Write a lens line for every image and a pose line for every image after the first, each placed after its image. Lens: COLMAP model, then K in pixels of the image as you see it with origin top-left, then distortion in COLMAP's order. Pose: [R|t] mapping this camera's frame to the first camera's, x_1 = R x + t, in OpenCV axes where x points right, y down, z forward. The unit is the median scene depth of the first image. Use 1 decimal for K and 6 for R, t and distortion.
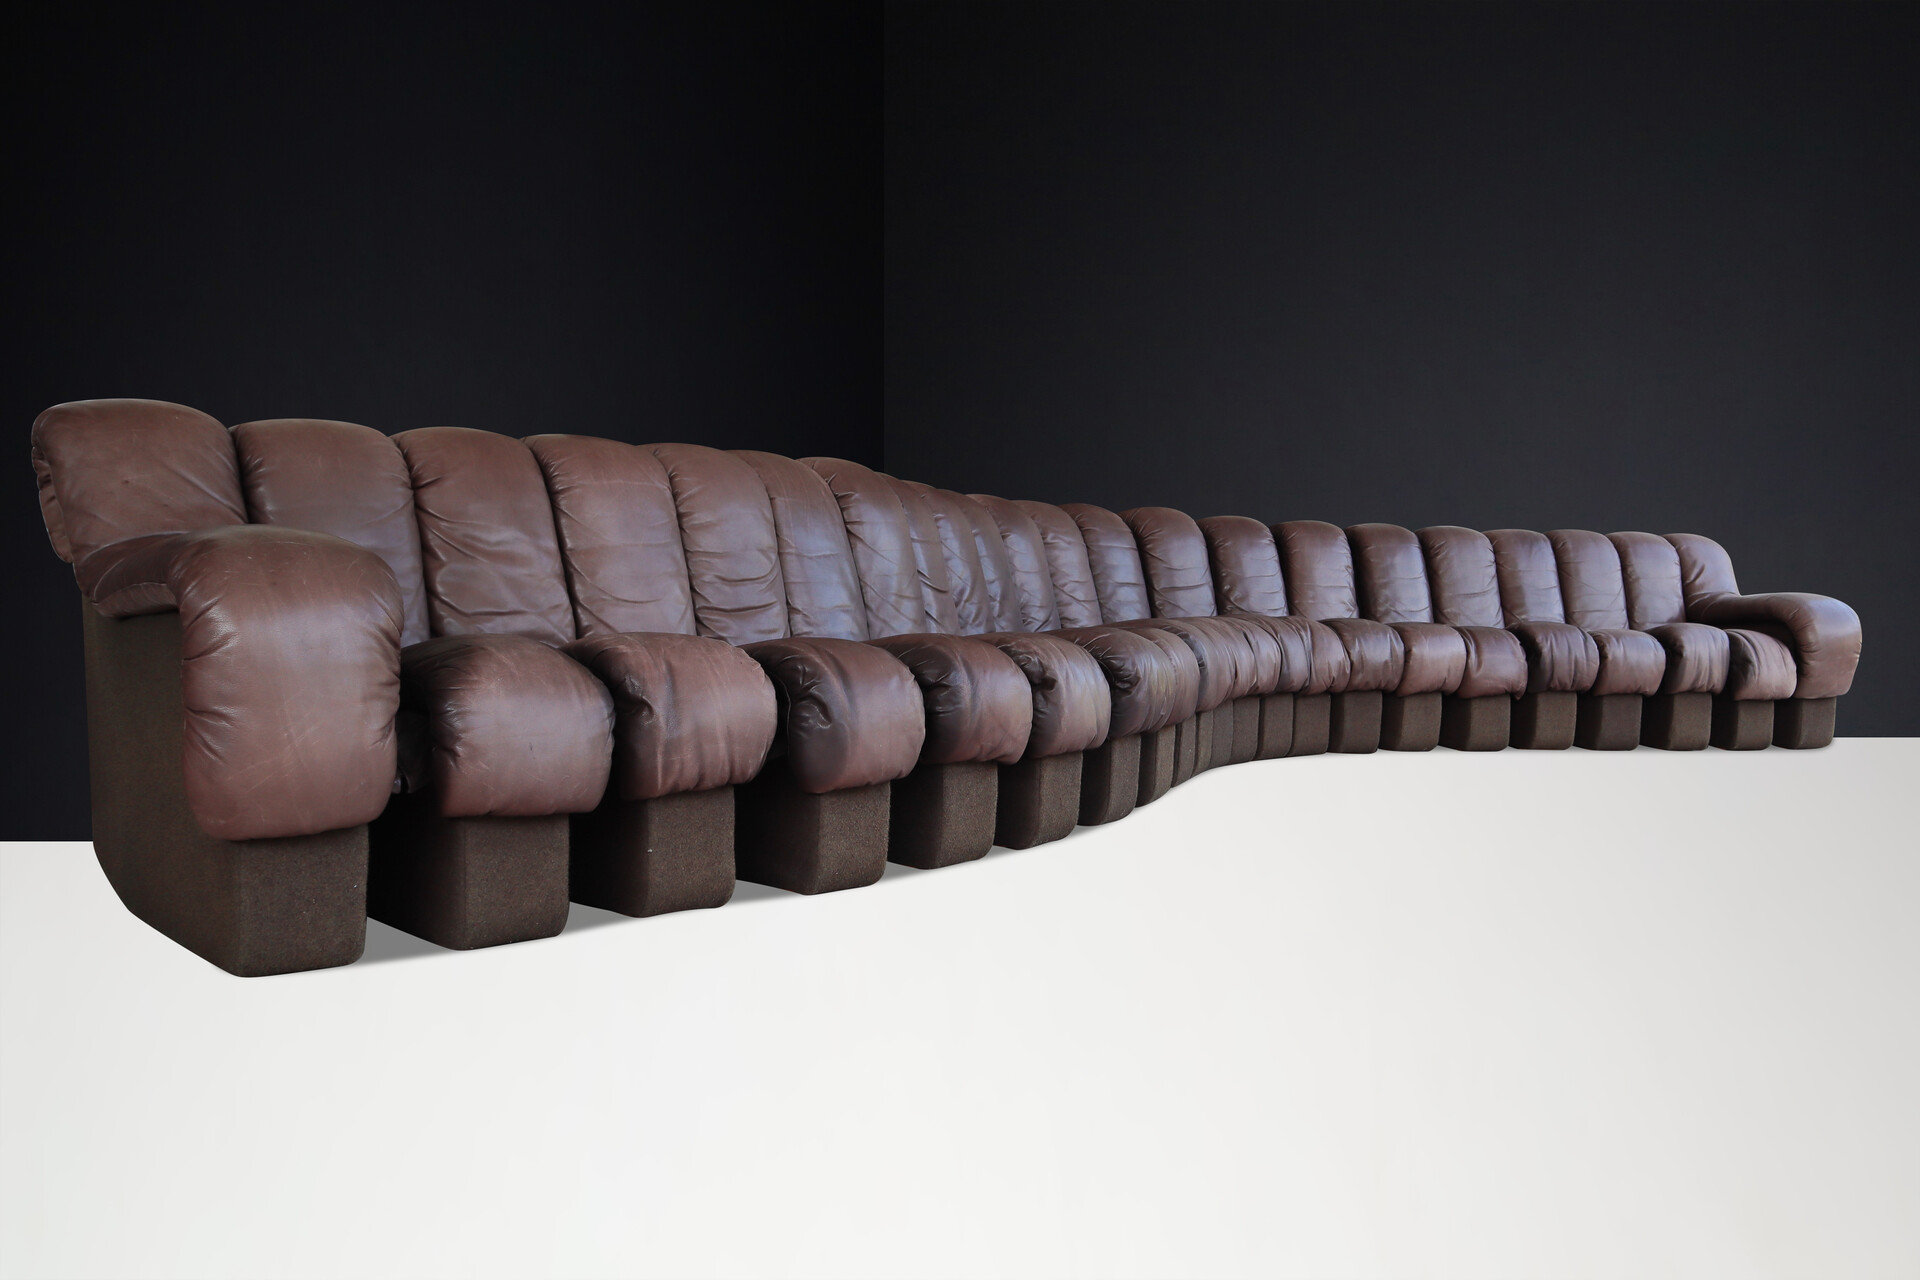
lens RADIAL K [[1401.5, 0, 969.3], [0, 1401.5, 620.7], [0, 0, 1]] dist [-0.082752, 0.025429]
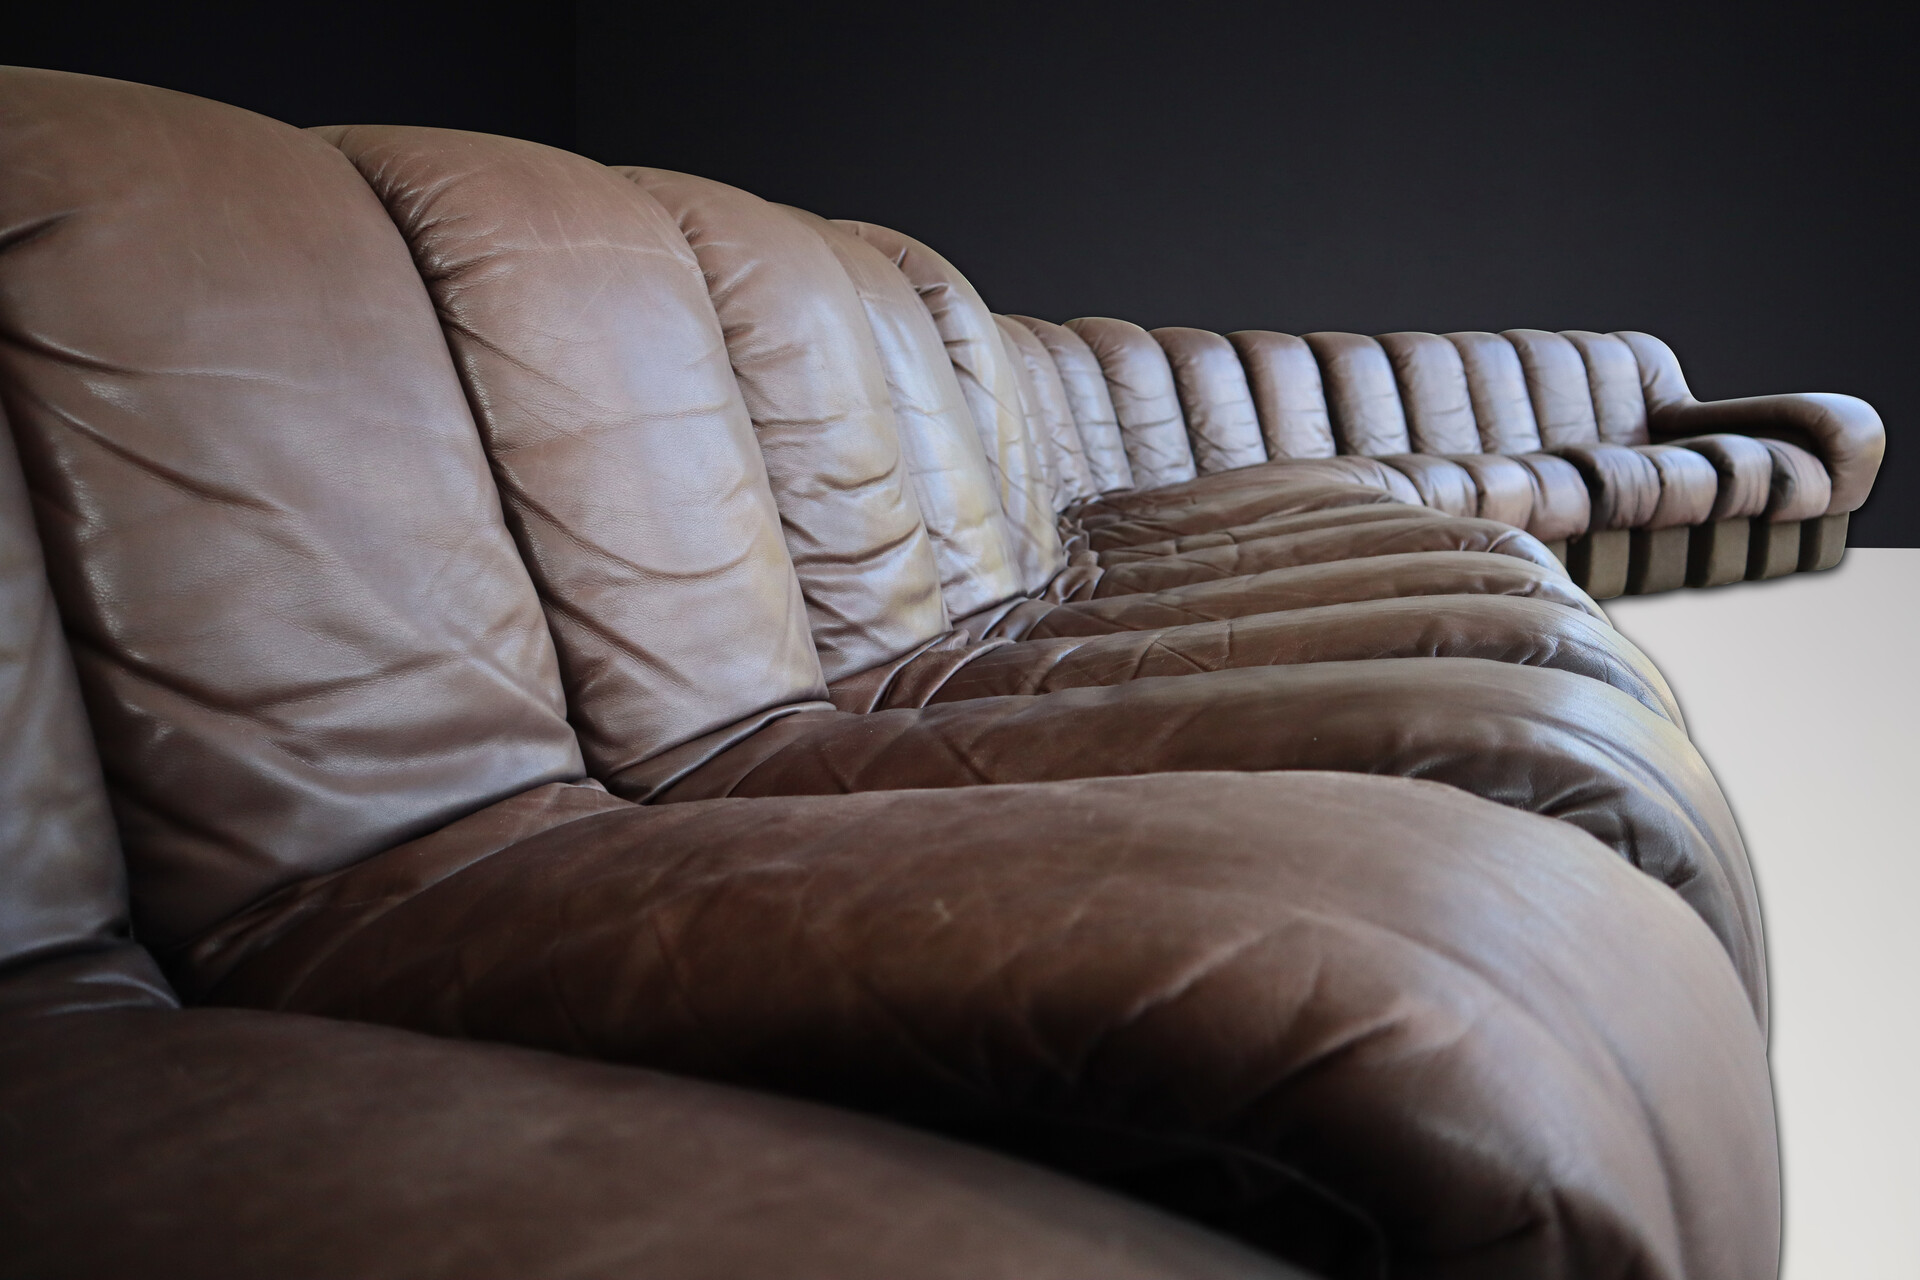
lens RADIAL K [[1401.5, 0, 974.1], [0, 1401.5, 638.8], [0, 0, 1]] dist [-0.082752, 0.025429]
pose [[0.974627, -0.088026, 0.205801, -0.229479], [0.059958, 0.988496, 0.138856, -0.040127], [-0.215657, -0.122994, 0.968692, 0.588761]]
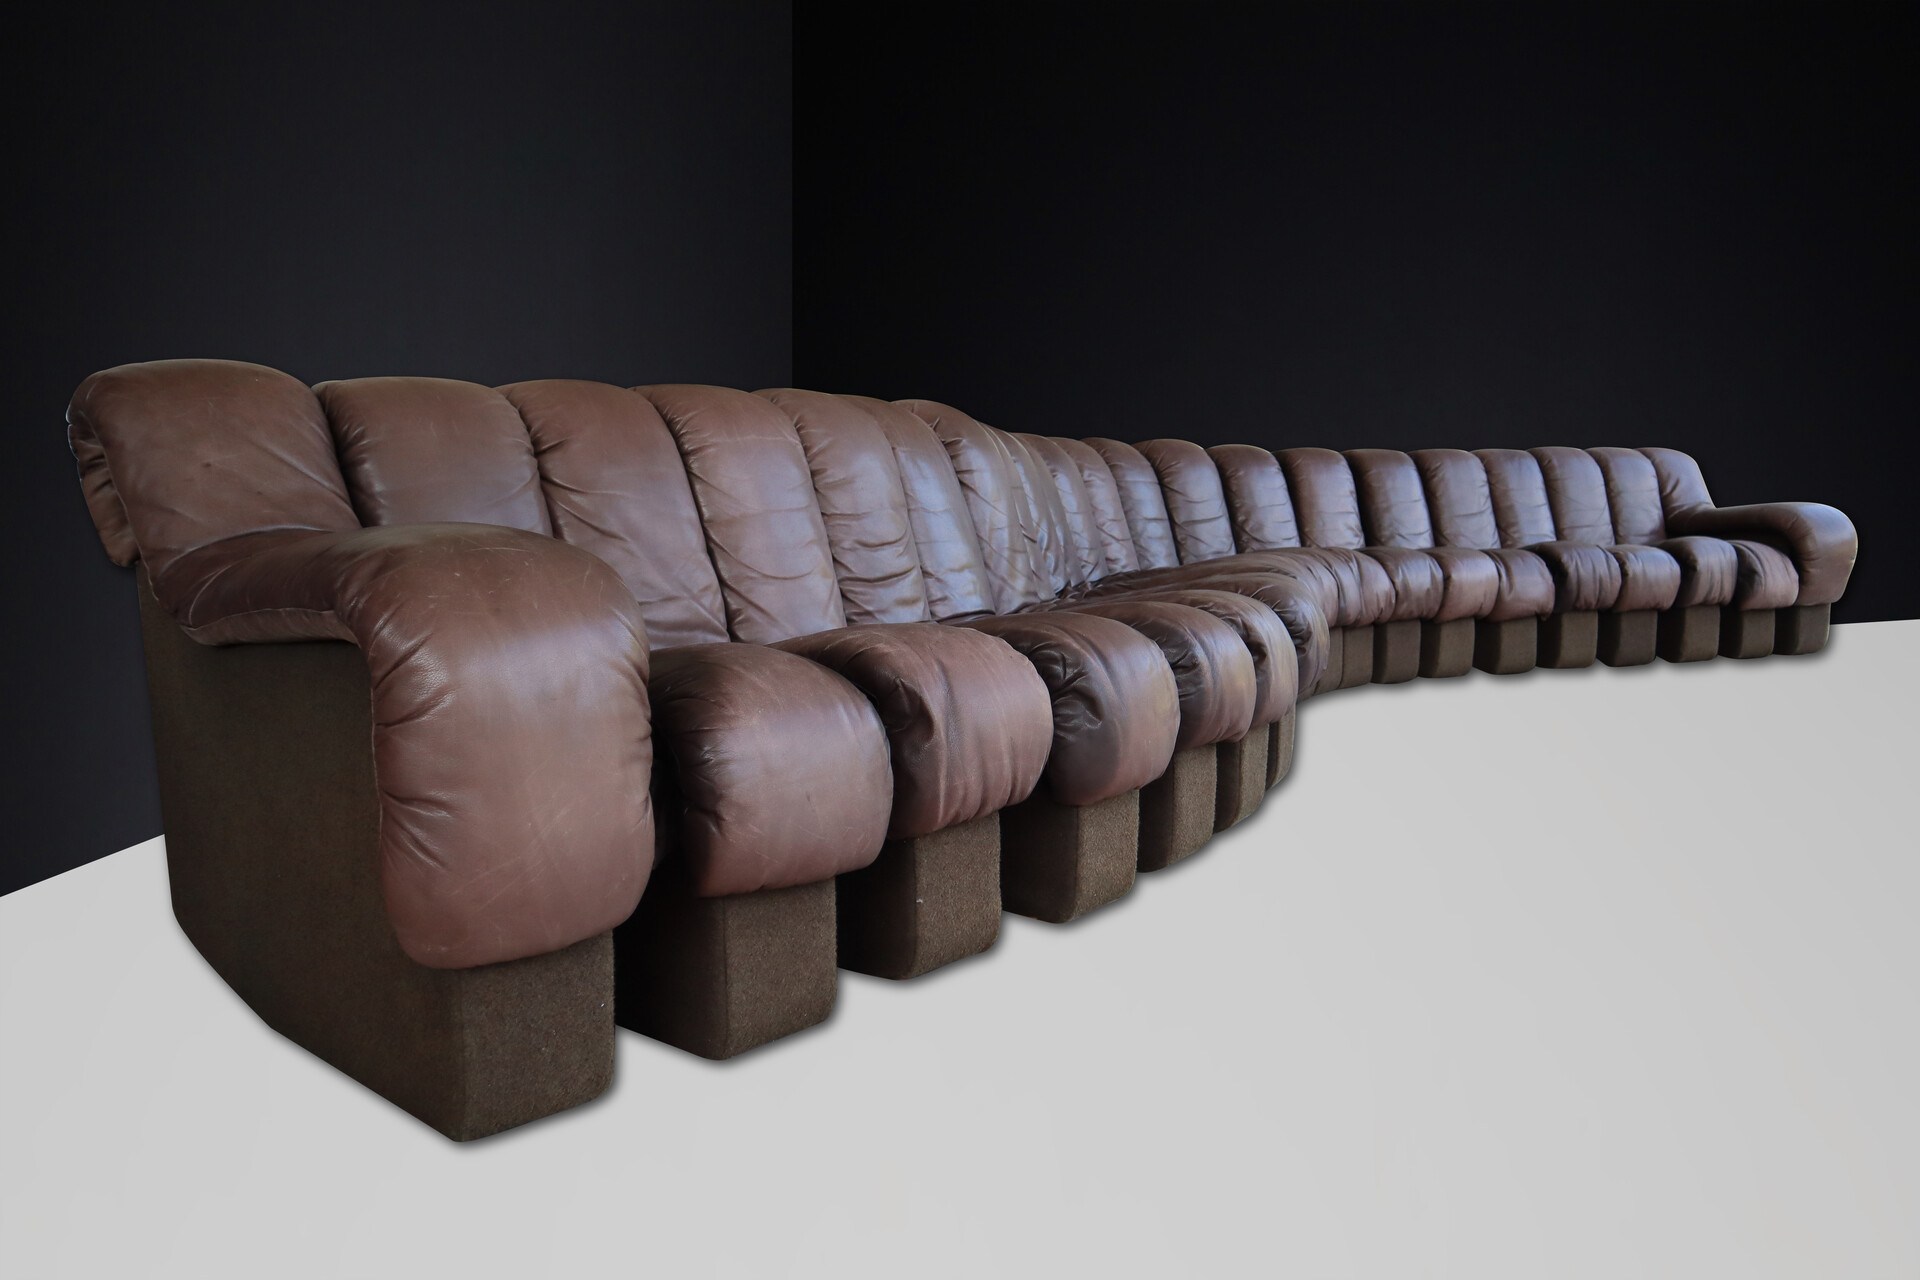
lens RADIAL K [[1302.4, 0, 911.2], [0, 1302.4, 609.8], [0, 0, 1]] dist [-0.078031, 0.009843]
pose [[0.998733, -0.041801, 0.028030, -0.173626], [0.040414, 0.998012, 0.048371, -0.027446], [-0.029997, -0.047177, 0.998436, 0.186462]]
